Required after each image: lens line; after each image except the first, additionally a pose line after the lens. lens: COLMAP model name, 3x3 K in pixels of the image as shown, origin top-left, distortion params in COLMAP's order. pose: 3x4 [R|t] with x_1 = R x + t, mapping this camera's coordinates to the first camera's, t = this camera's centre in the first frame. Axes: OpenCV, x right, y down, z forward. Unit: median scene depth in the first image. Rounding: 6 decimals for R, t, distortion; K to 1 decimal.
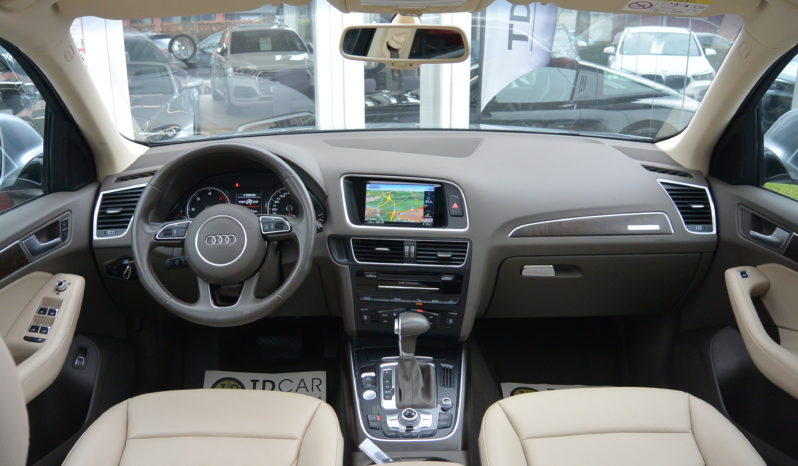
lens RADIAL K [[694.6, 0, 406.2], [0, 694.6, 232.4], [0, 0, 1]] dist [-0.138886, 0.064351]
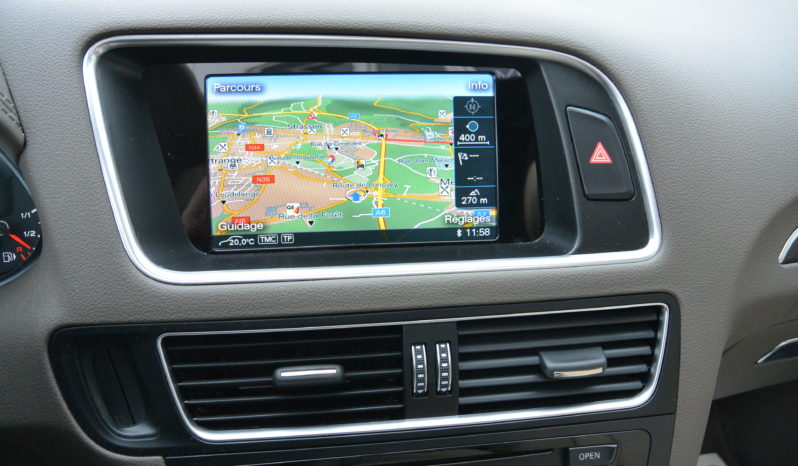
lens RADIAL K [[694.6, 0, 396.8], [0, 694.6, 232.4], [0, 0, 1]] dist [-0.138886, 0.064351]
pose [[0.962818, -0.089410, 0.254926, -0.059804], [0.056082, 0.989238, 0.135140, -0.047633], [-0.264265, -0.115819, 0.957471, 0.791033]]
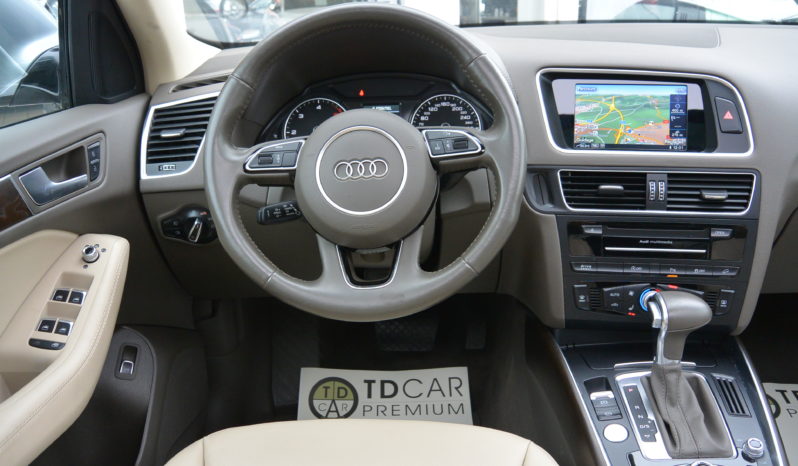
lens RADIAL K [[653.0, 0, 392.5], [0, 653.0, 236.7], [0, 0, 1]] dist [-0.128391, 0.038650]
pose [[0.997298, -0.008848, -0.072934, -0.186483], [0.012865, 0.998415, 0.054798, 0.034210], [0.072334, -0.055588, 0.995830, 0.420735]]
